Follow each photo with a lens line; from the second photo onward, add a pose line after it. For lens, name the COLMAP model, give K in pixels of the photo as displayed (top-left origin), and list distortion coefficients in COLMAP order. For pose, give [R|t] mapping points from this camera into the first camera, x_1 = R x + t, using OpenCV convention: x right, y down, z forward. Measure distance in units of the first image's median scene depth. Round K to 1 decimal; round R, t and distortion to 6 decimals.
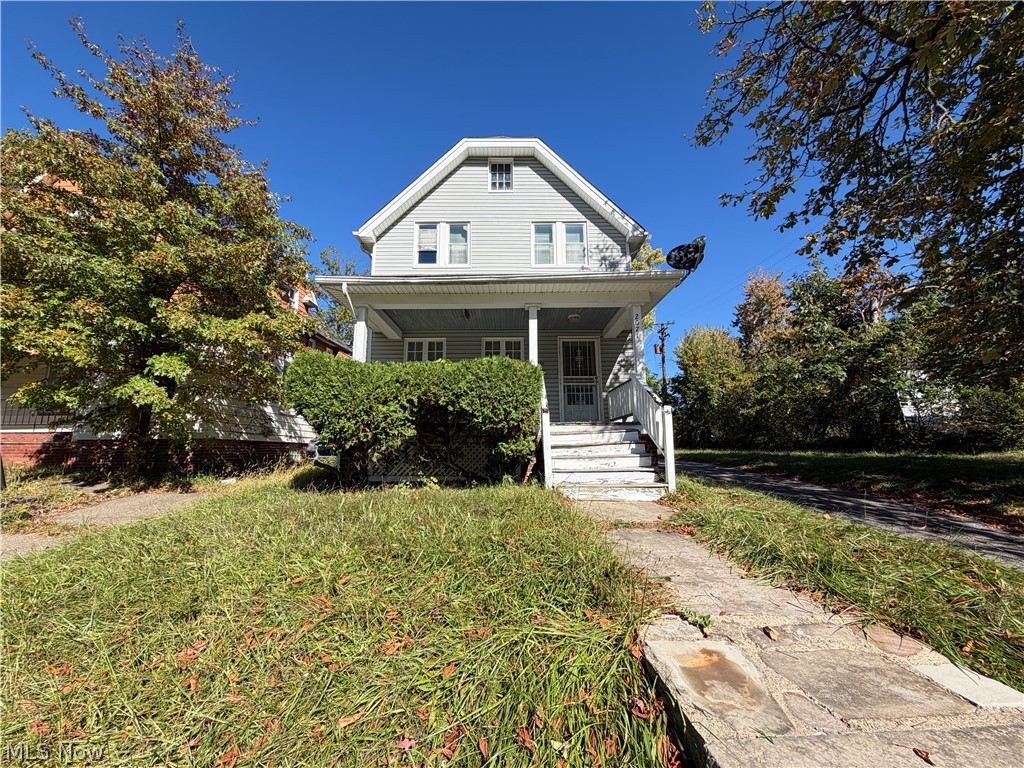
lens RADIAL K [[408.9, 0, 509.4], [0, 408.9, 383.0], [0, 0, 1]] dist [0.000479, 0.000623]
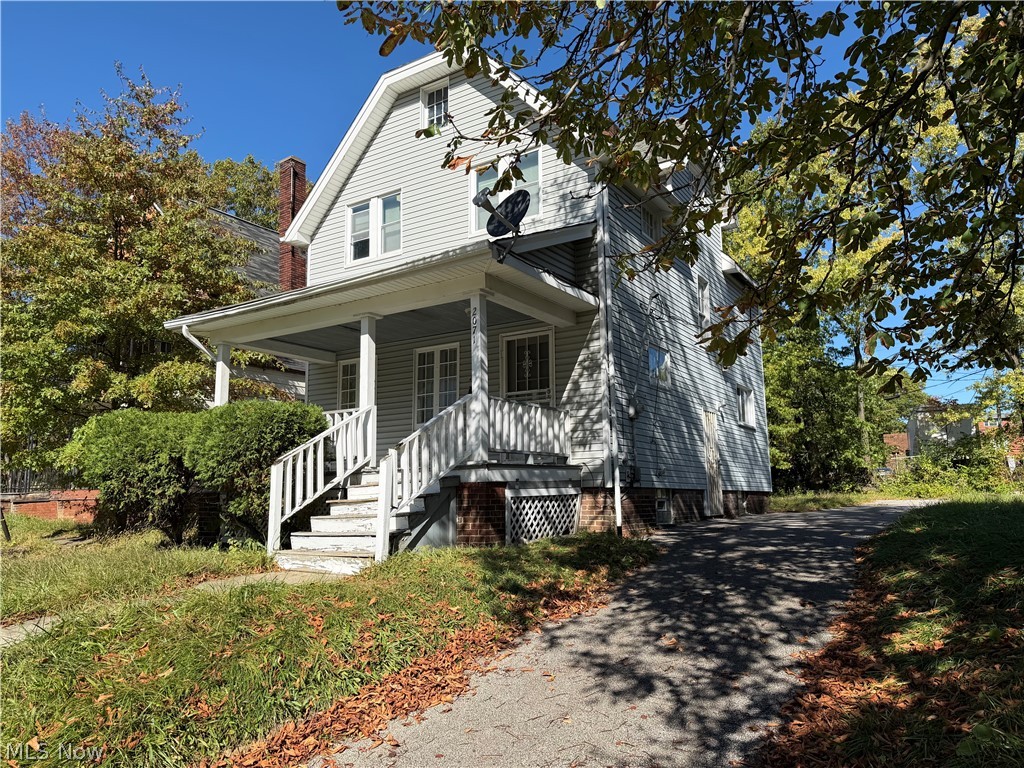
lens RADIAL K [[709.7, 0, 512.2], [0, 709.7, 391.2], [0, 0, 1]] dist [0.122890, -0.190676]
pose [[0.846813, -0.089488, -0.524309, 1.041570], [0.100991, 0.994865, -0.006690, -0.014432], [0.522215, -0.047285, 0.851502, 0.007845]]
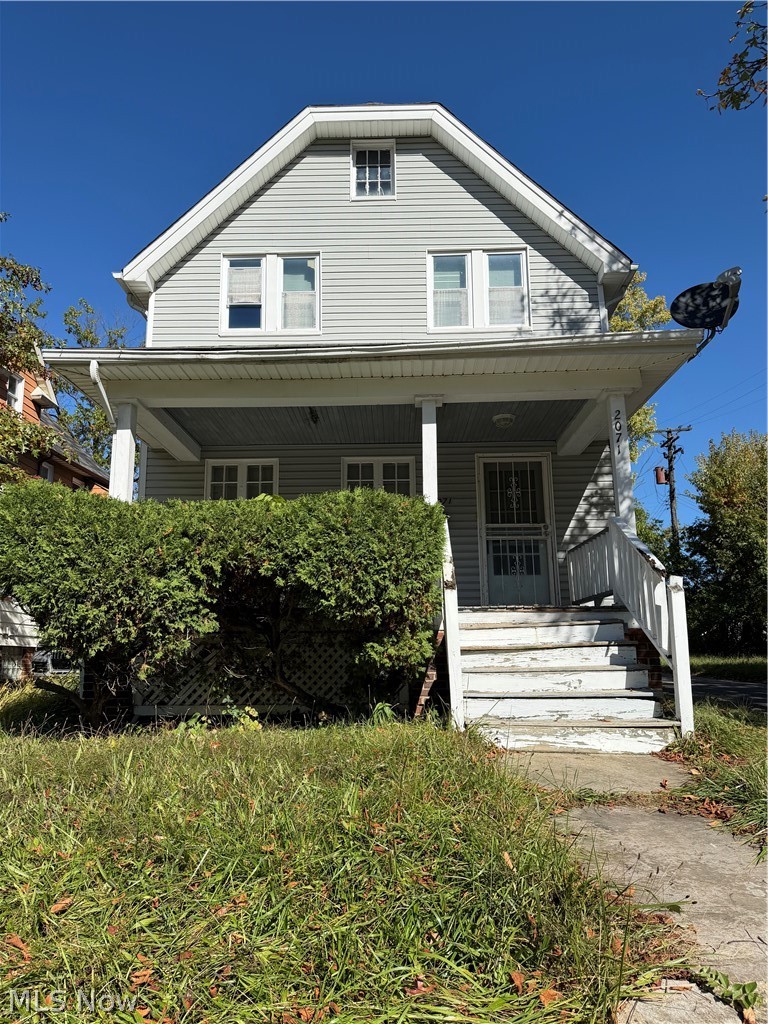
lens RADIAL K [[716.8, 0, 377.7], [0, 716.8, 516.2], [0, 0, 1]] dist [0.068318, -0.082417]
pose [[0.999598, -0.007851, -0.027259, 0.014045], [0.007005, 0.999495, -0.030993, 0.002847], [0.027489, 0.030789, 0.999148, 0.018930]]
